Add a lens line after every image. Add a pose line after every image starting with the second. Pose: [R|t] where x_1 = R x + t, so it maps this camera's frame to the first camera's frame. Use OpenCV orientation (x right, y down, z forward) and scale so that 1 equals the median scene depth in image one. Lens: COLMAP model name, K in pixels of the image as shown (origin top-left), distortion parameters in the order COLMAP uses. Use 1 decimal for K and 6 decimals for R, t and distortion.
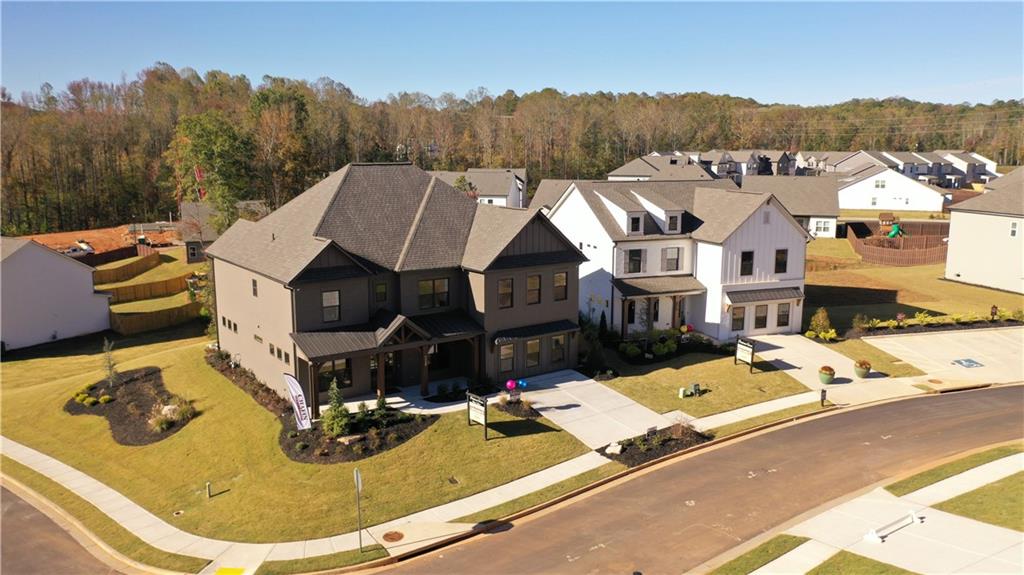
lens RADIAL K [[806.6, 0, 508.1], [0, 806.6, 282.9], [0, 0, 1]] dist [-0.016839, 0.007545]
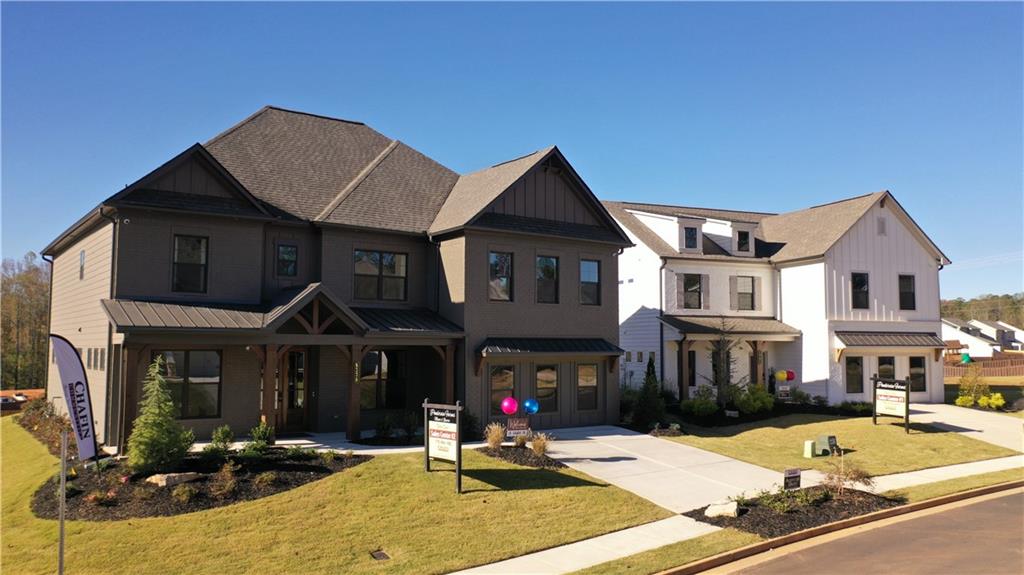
lens RADIAL K [[806.6, 0, 508.1], [0, 806.6, 282.9], [0, 0, 1]] dist [-0.016839, 0.007545]
pose [[0.999990, 0.003415, 0.002984, 0.000456], [-0.002570, 0.968917, -0.247375, 0.151180], [-0.003736, 0.247364, 0.968915, 0.386368]]
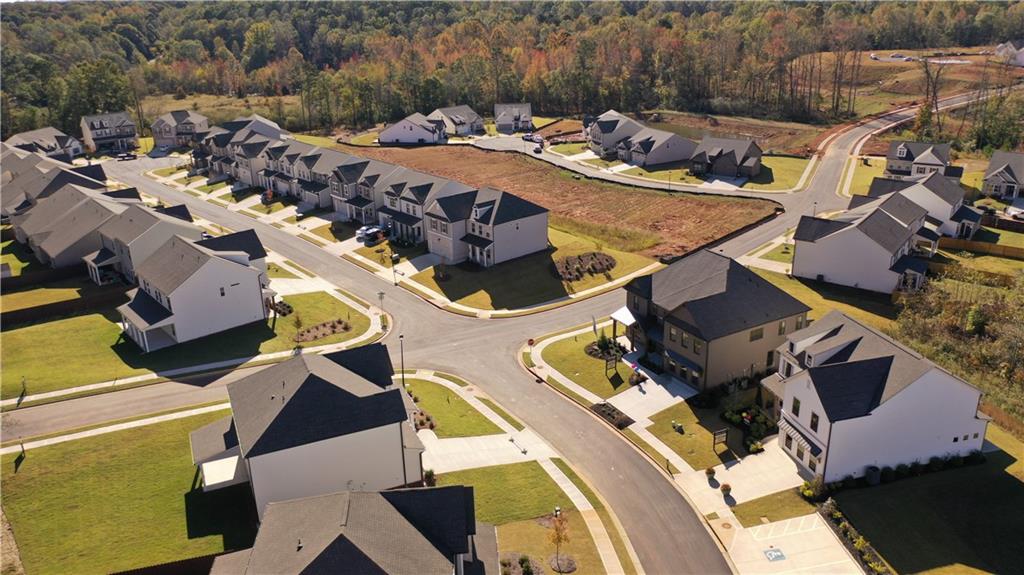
lens RADIAL K [[806.6, 0, 508.1], [0, 806.6, 282.9], [0, 0, 1]] dist [-0.016839, 0.007545]
pose [[-0.106303, 0.352508, -0.929751, 1.704627], [-0.146702, 0.919257, 0.365302, -0.713051], [0.983452, 0.175229, -0.046007, 0.608870]]
